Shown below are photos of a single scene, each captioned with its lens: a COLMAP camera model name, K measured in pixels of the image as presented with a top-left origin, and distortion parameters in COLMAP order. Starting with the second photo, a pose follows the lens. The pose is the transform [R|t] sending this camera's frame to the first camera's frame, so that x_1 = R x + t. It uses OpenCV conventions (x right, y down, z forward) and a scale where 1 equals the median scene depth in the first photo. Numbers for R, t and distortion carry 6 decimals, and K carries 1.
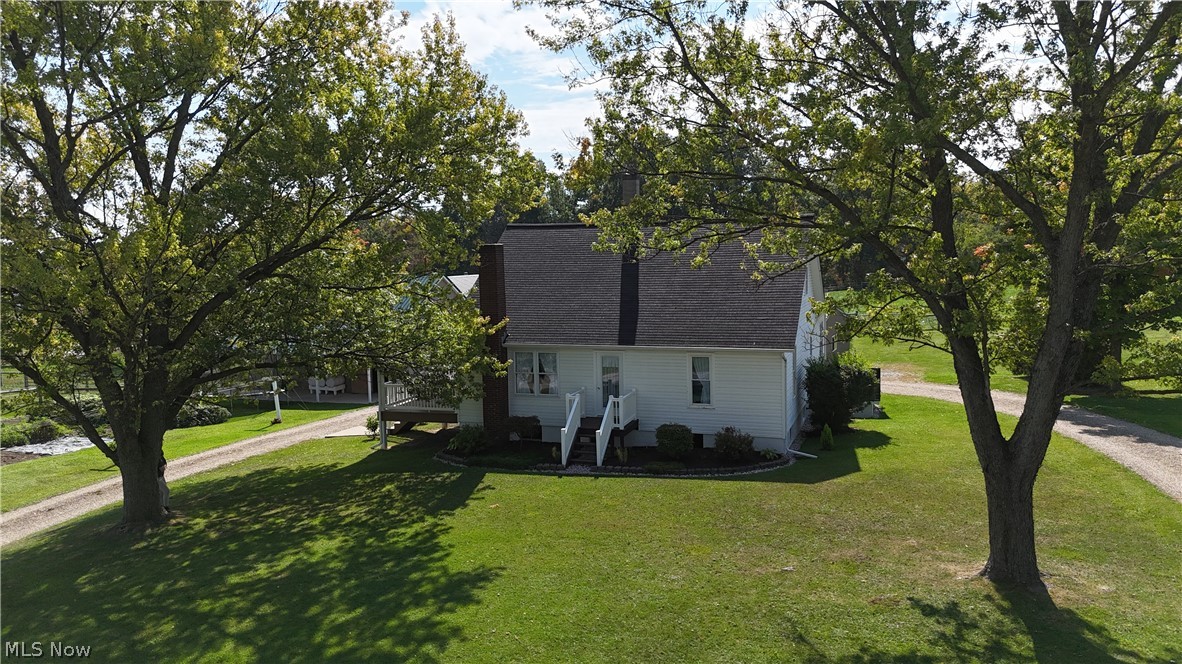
lens RADIAL K [[863.5, 0, 589.8], [0, 863.5, 324.1], [0, 0, 1]] dist [0.064792, -0.062389]
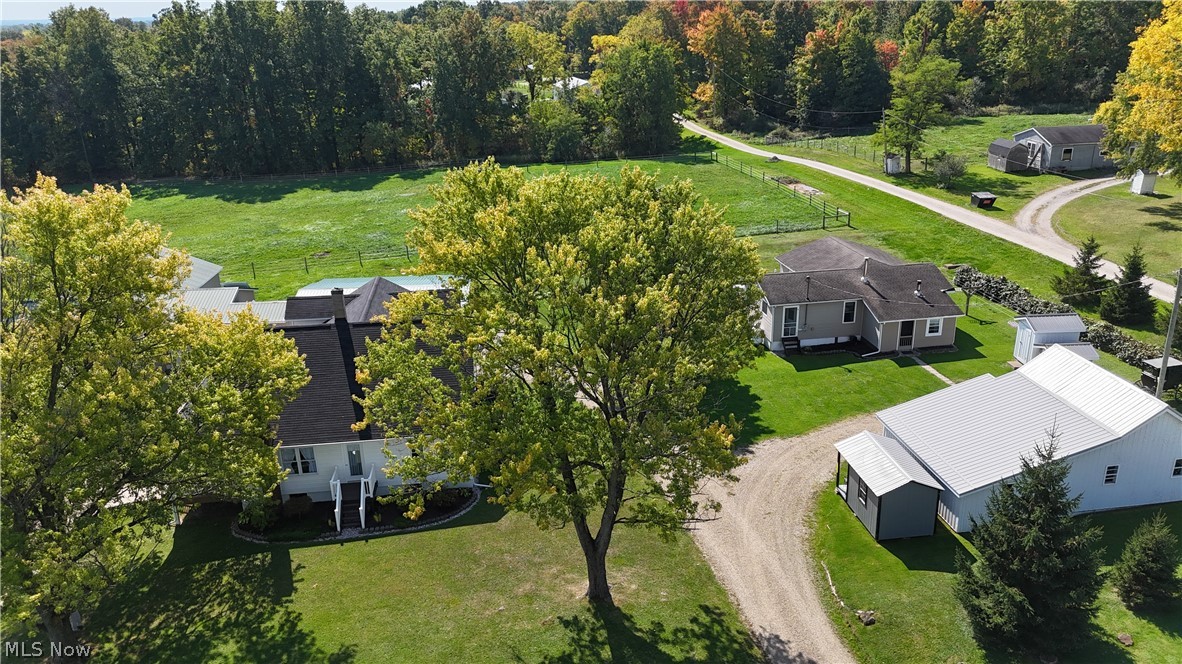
lens RADIAL K [[863.5, 0, 591.6], [0, 863.5, 331.8], [0, 0, 1]] dist [0.064792, -0.062389]
pose [[0.897264, -0.145184, 0.416940, -0.363414], [0.042238, 0.968280, 0.246271, -0.896140], [-0.439470, -0.203359, 0.874935, -0.804055]]
